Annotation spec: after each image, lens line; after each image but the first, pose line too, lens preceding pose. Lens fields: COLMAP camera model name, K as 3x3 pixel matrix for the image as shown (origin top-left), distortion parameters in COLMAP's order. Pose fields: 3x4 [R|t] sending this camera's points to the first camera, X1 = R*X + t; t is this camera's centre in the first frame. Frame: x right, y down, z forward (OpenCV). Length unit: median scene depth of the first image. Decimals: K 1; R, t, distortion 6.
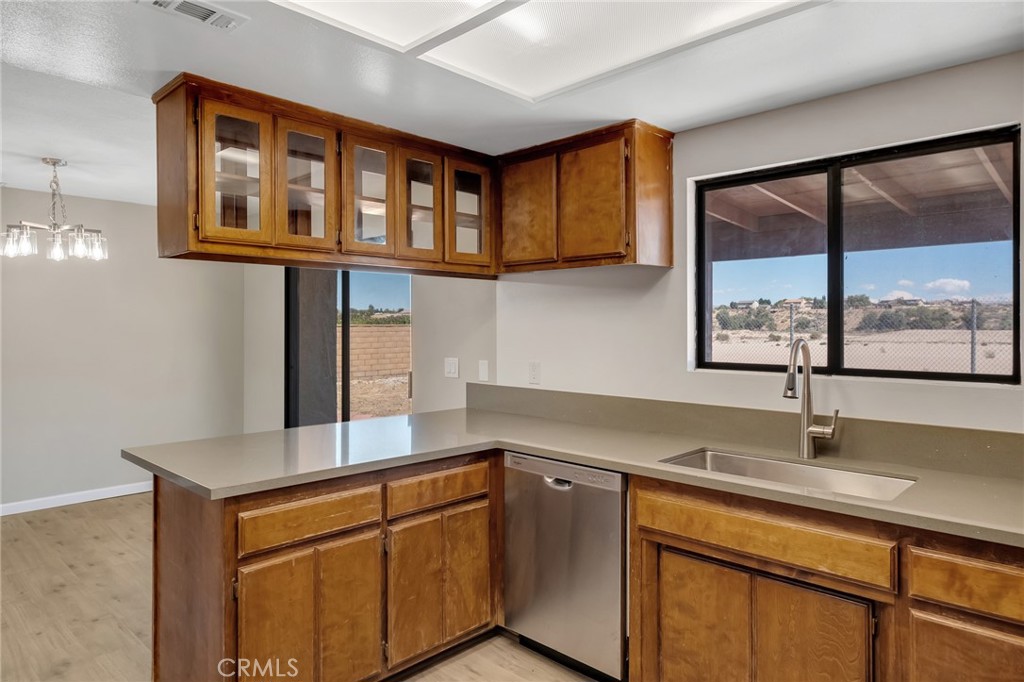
lens RADIAL K [[649.4, 0, 512.0], [0, 649.4, 341.0], [0, 0, 1]] dist [0.002386, -0.000625]
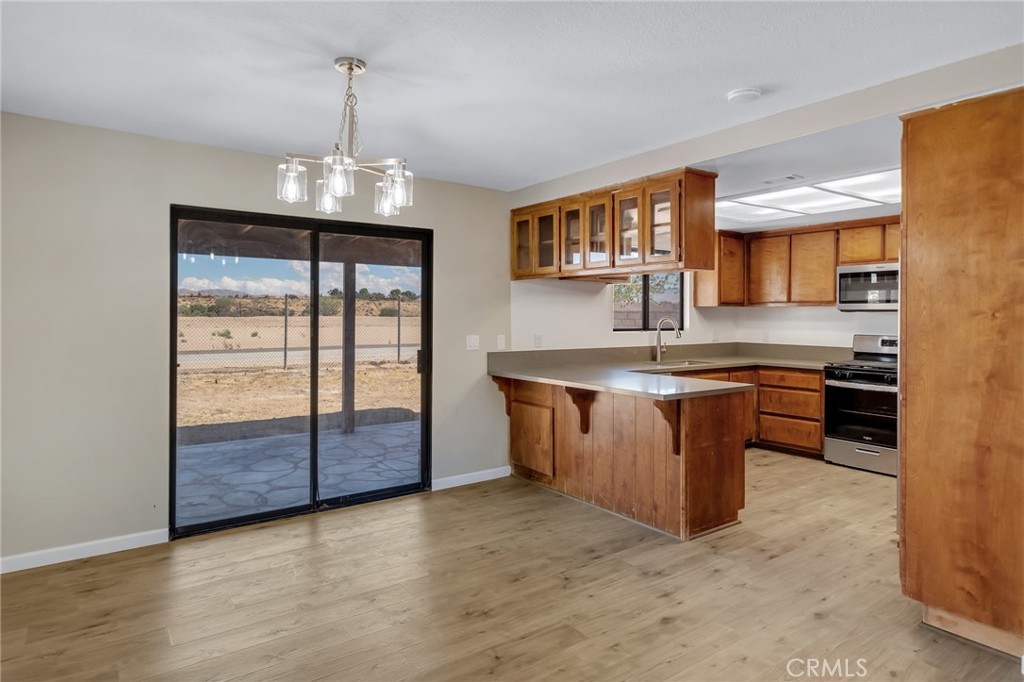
lens RADIAL K [[590.2, 0, 527.1], [0, 590.2, 322.8], [0, 0, 1]] dist [-0.047571, 0.000270]
pose [[0.172900, -0.011976, 0.984867, -1.337264], [0.023146, 0.999699, 0.008093, -0.006103], [-0.984667, 0.021396, 0.173125, 0.738249]]
